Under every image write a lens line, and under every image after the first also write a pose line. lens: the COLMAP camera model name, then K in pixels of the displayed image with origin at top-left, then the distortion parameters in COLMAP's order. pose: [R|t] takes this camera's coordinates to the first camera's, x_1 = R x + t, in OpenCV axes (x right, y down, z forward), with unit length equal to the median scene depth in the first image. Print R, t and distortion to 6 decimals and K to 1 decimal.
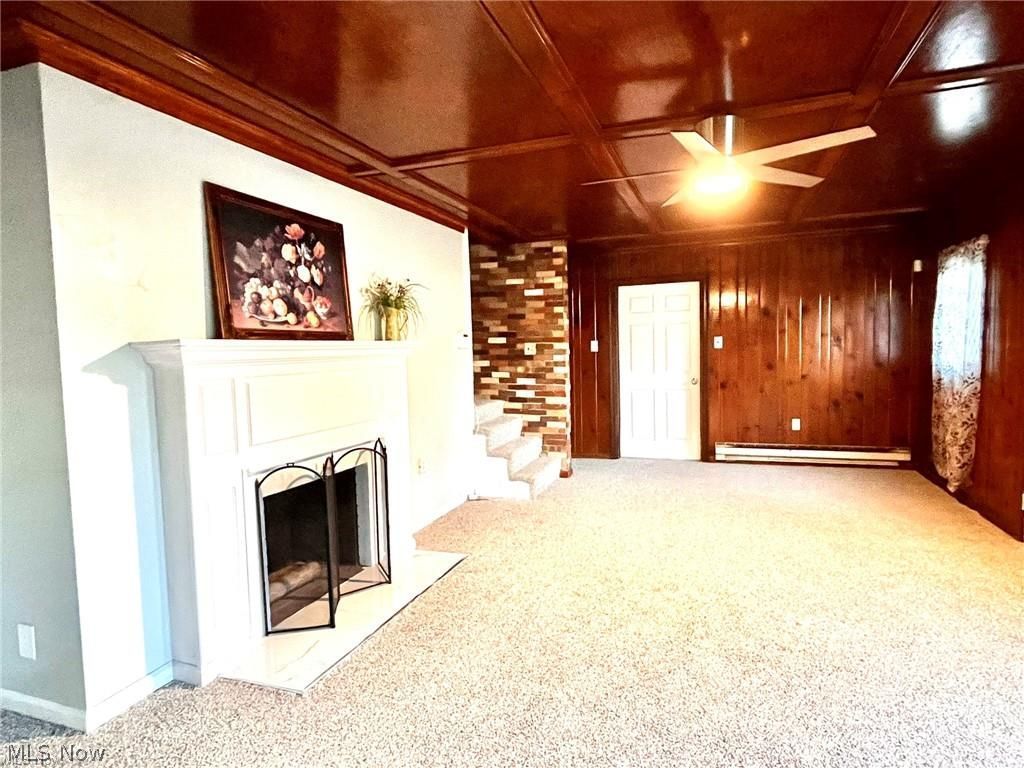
lens RADIAL K [[595.9, 0, 501.5], [0, 595.9, 388.8], [0, 0, 1]] dist [-0.002261, -0.001197]
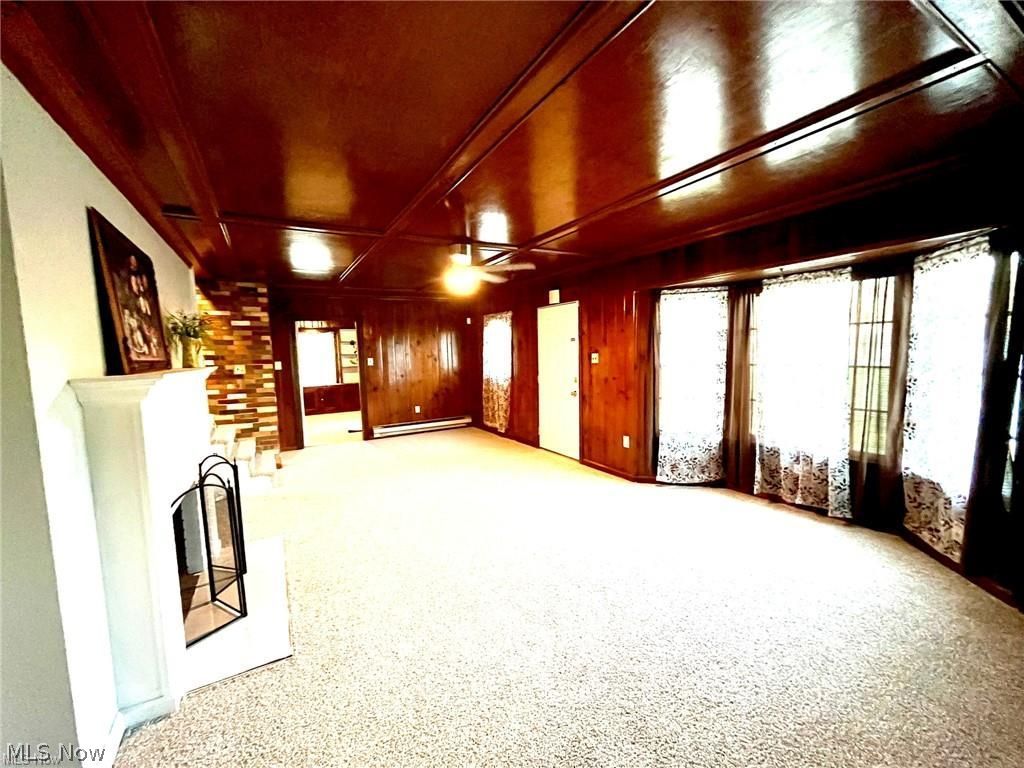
lens RADIAL K [[421.3, 0, 510.5], [0, 421.3, 389.8], [0, 0, 1]] dist [-0.002756, -0.000148]
pose [[0.633018, -0.064989, 0.771404, -0.276026], [0.066117, 0.997368, 0.029770, -0.015129], [-0.771308, 0.032158, 0.635649, 0.031380]]
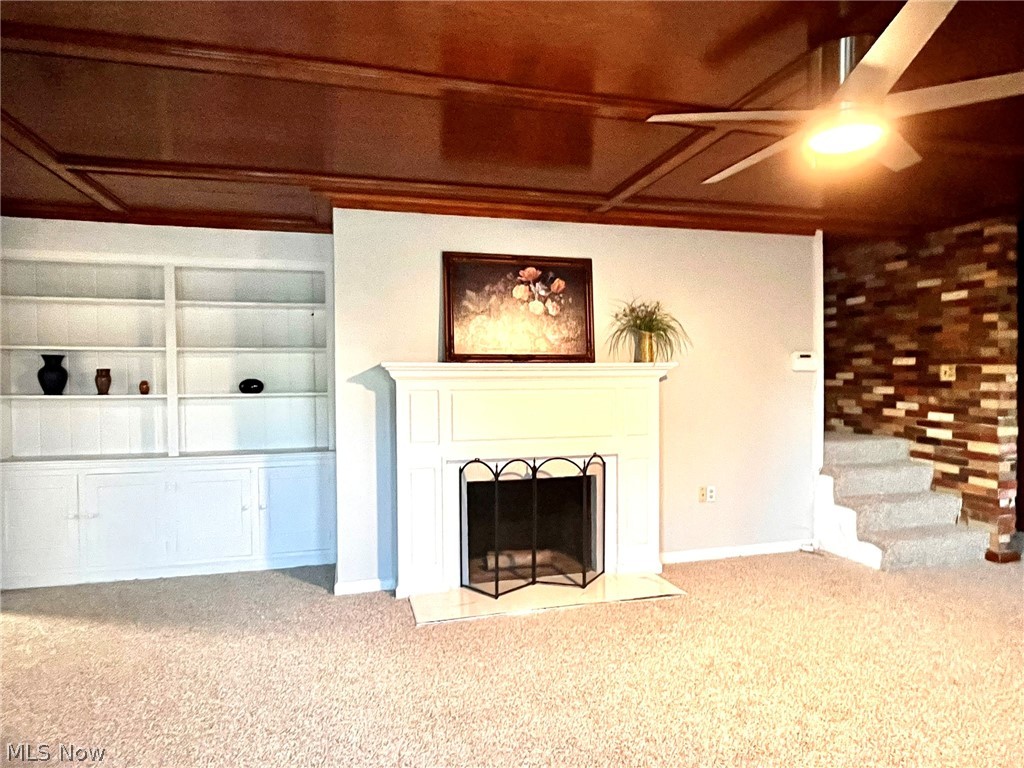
lens RADIAL K [[595.9, 0, 509.7], [0, 595.9, 390.4], [0, 0, 1]] dist [-0.002261, -0.001197]
pose [[0.573698, 0.041827, -0.817998, 0.349263], [-0.064489, 0.997902, 0.005797, -0.015870], [0.816524, 0.049427, 0.575192, 0.148774]]
